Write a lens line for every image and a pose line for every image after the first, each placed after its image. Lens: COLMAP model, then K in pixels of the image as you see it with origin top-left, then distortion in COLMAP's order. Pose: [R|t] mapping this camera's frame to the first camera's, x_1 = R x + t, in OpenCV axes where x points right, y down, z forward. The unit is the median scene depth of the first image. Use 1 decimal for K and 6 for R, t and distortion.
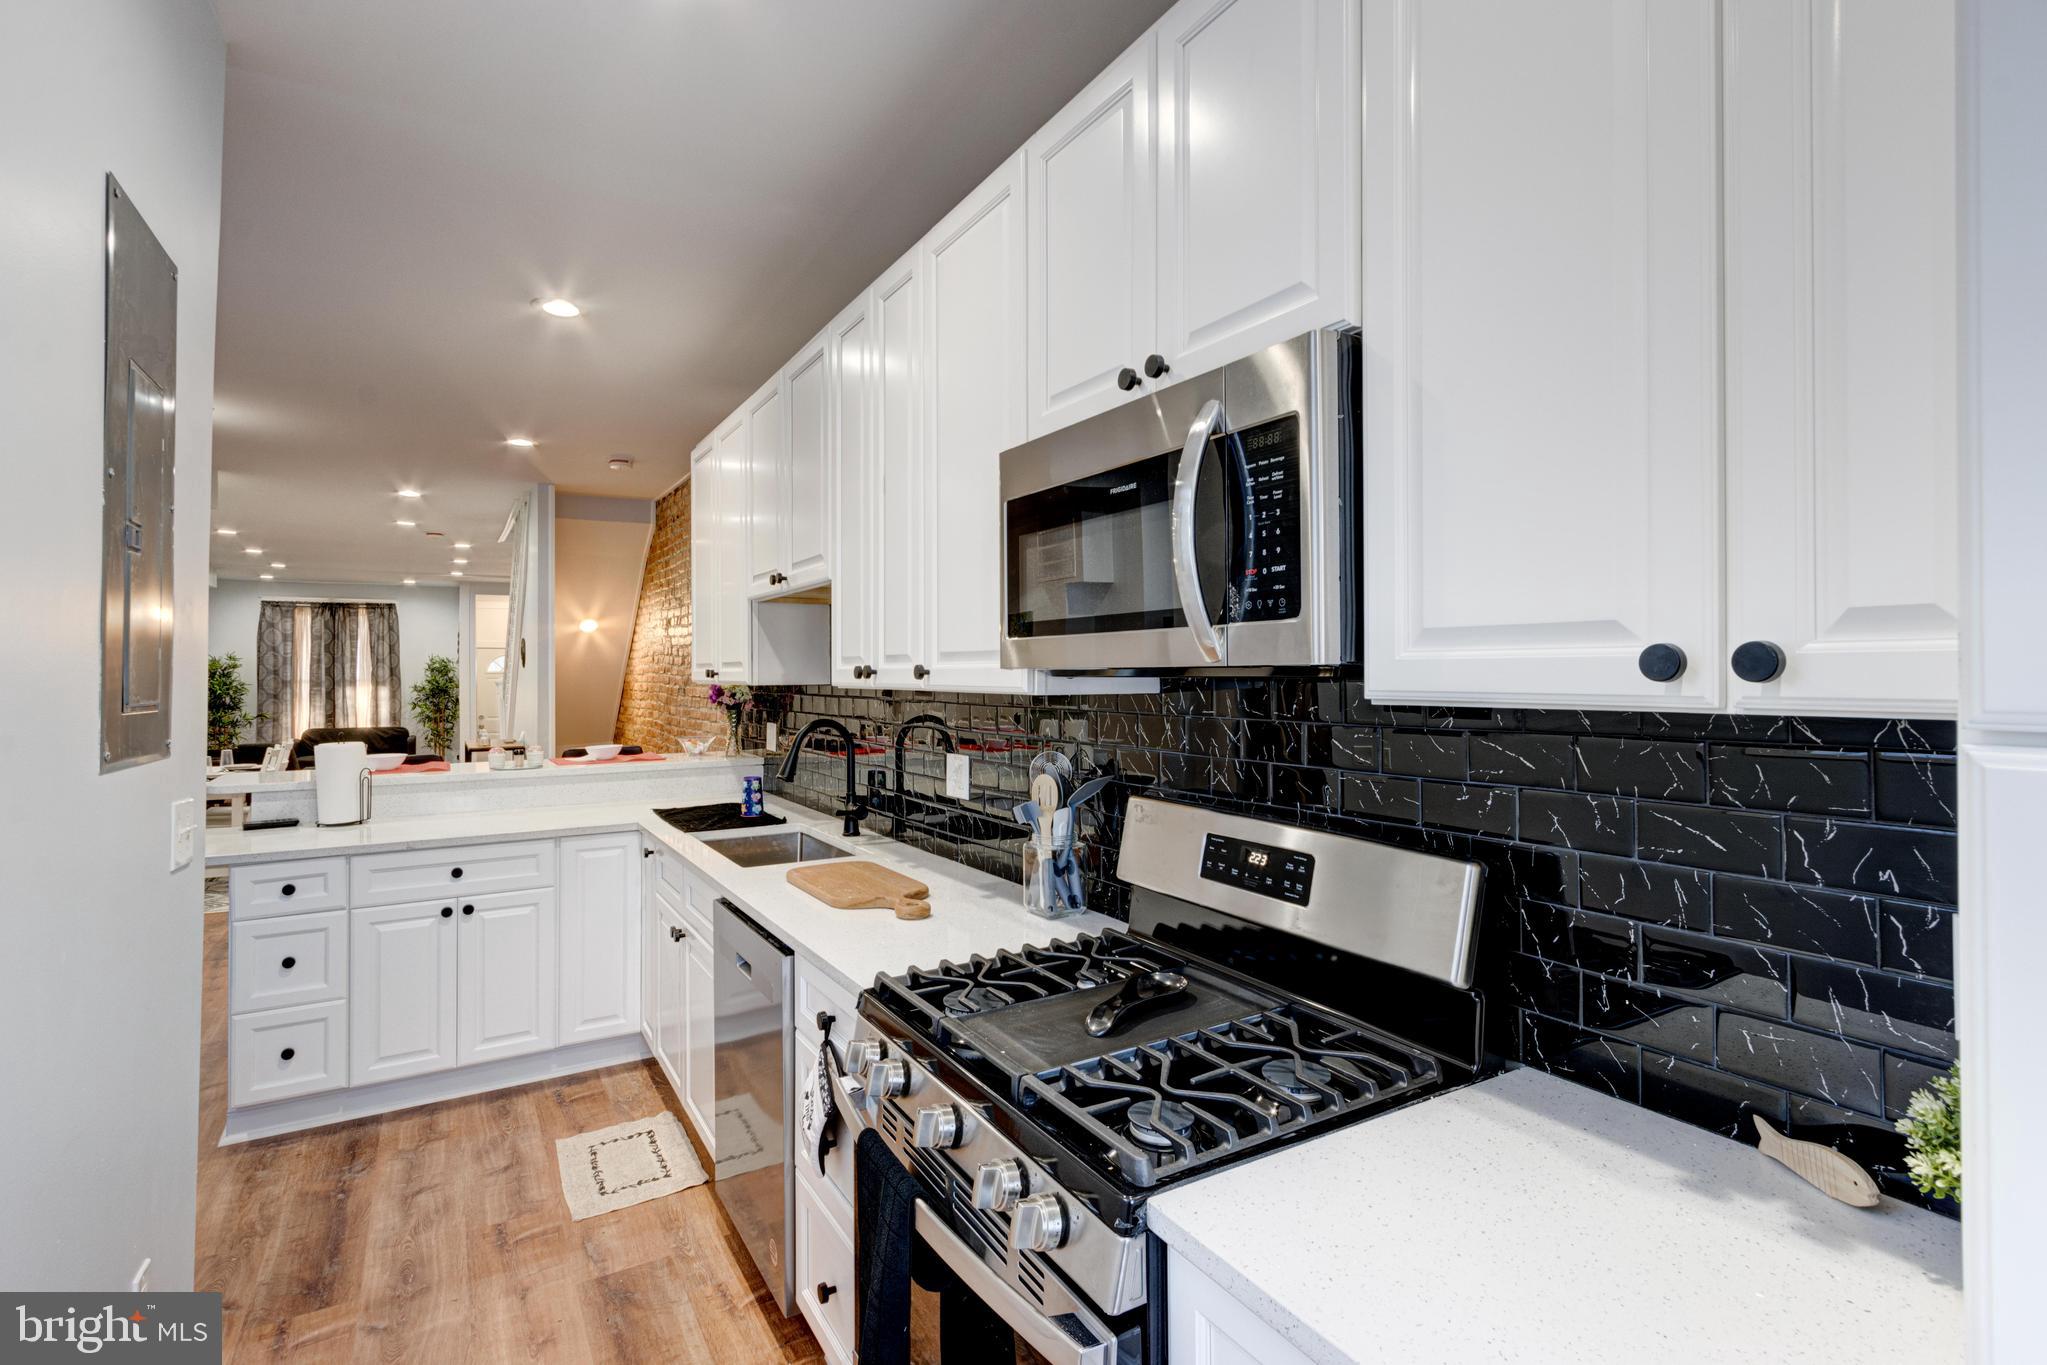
lens RADIAL K [[948.7, 0, 1016.7], [0, 948.7, 665.7], [0, 0, 1]] dist [-0.002444, -0.002166]
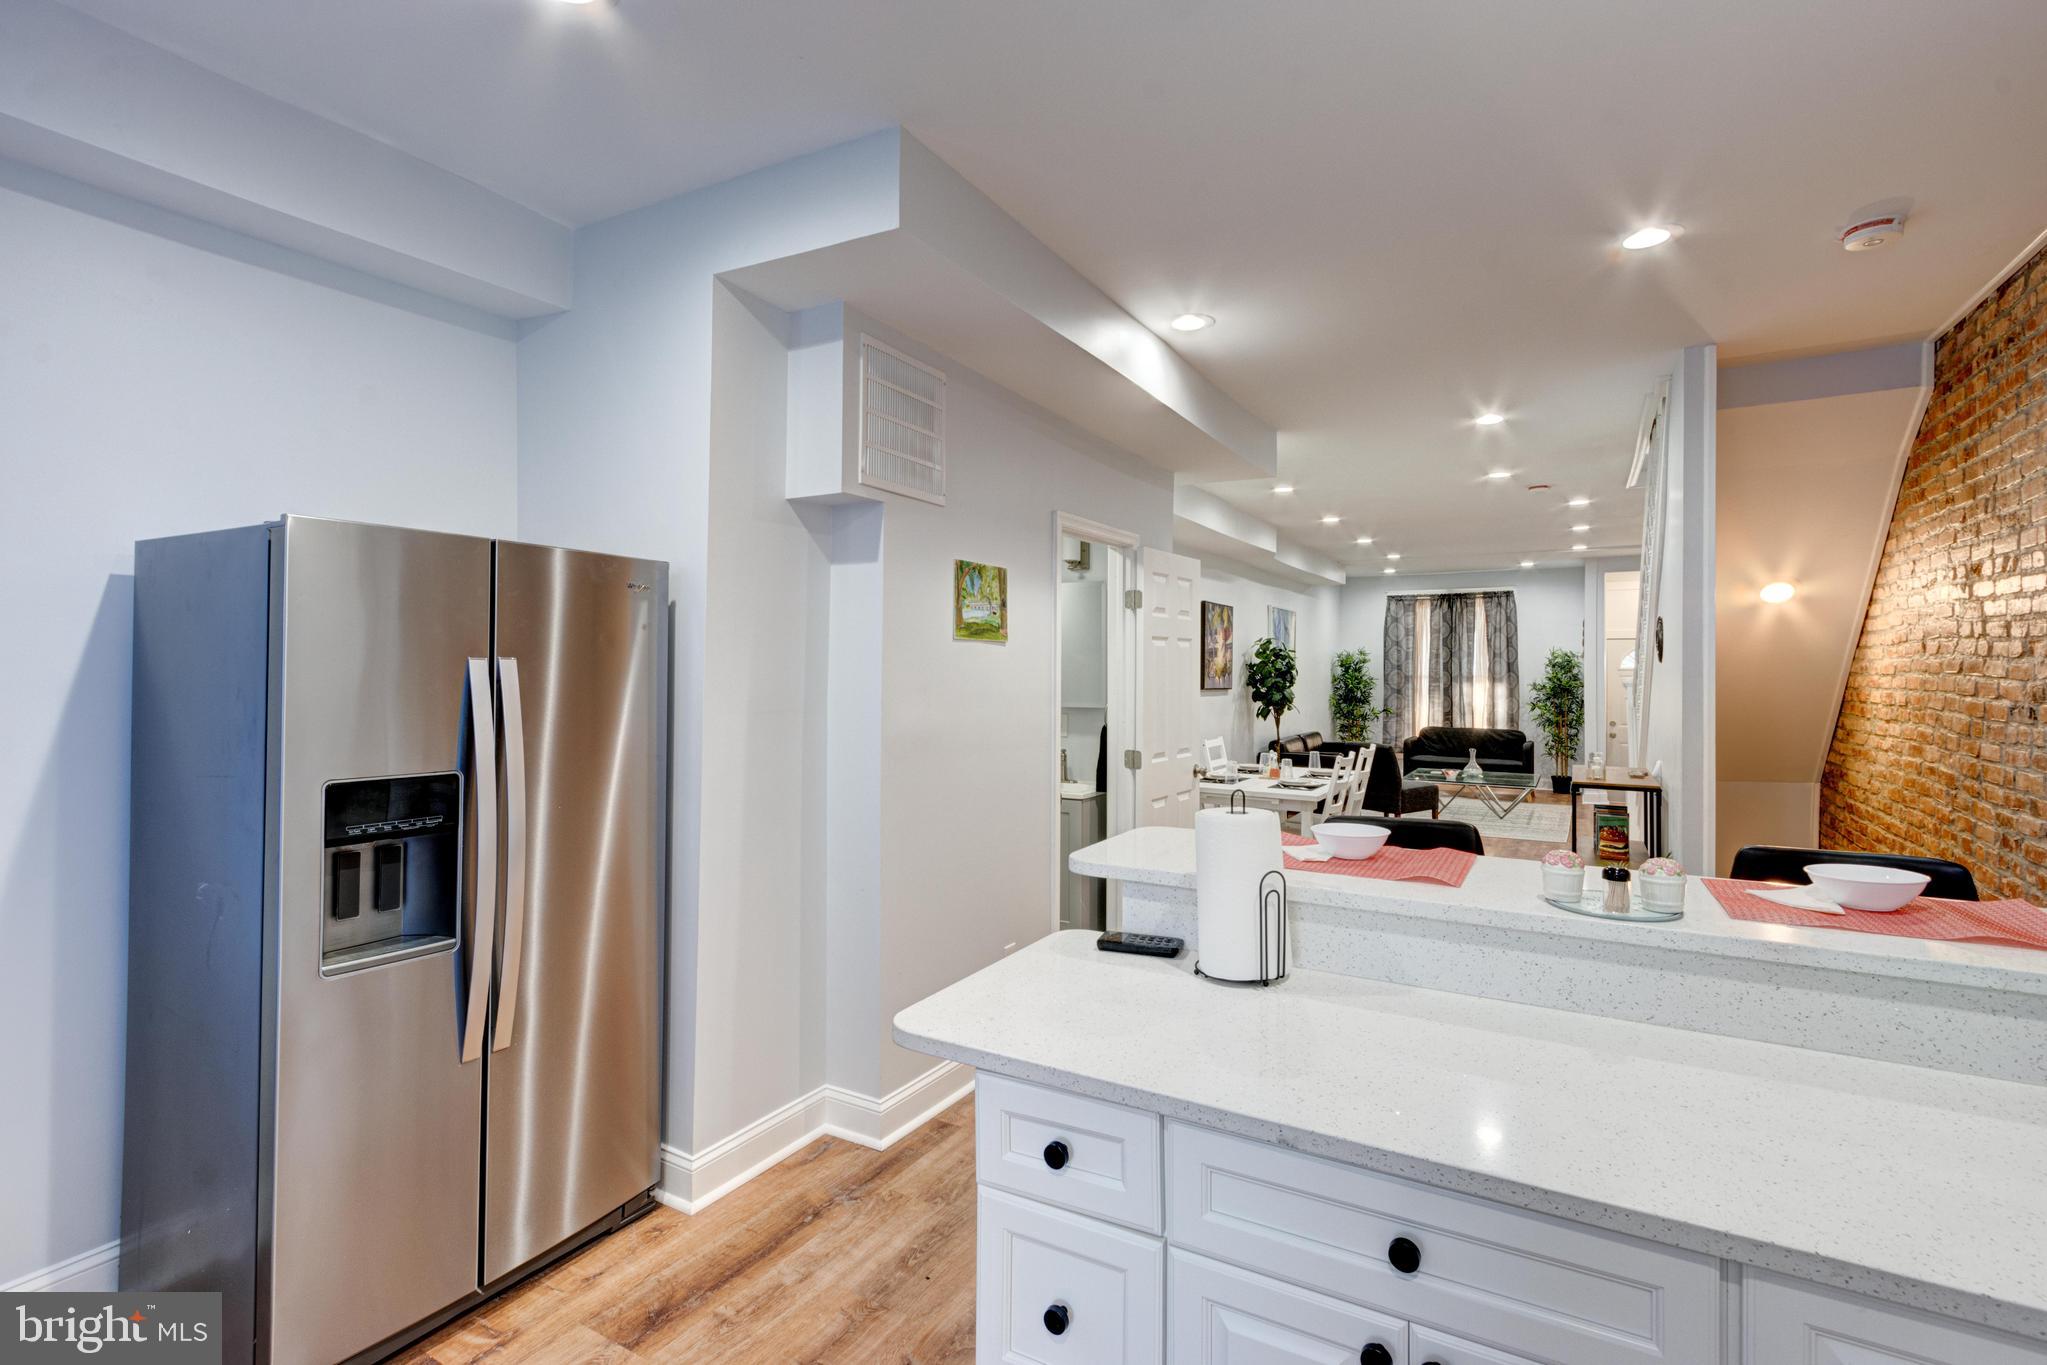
lens RADIAL K [[958.1, 0, 1018.5], [0, 958.1, 665.4], [0, 0, 1]] dist [0.003625, 0.000134]
pose [[0.472376, 0.004187, -0.881387, -0.317990], [-0.000573, 0.999990, 0.004443, 0.003115], [0.881397, -0.001594, 0.472373, 0.645556]]
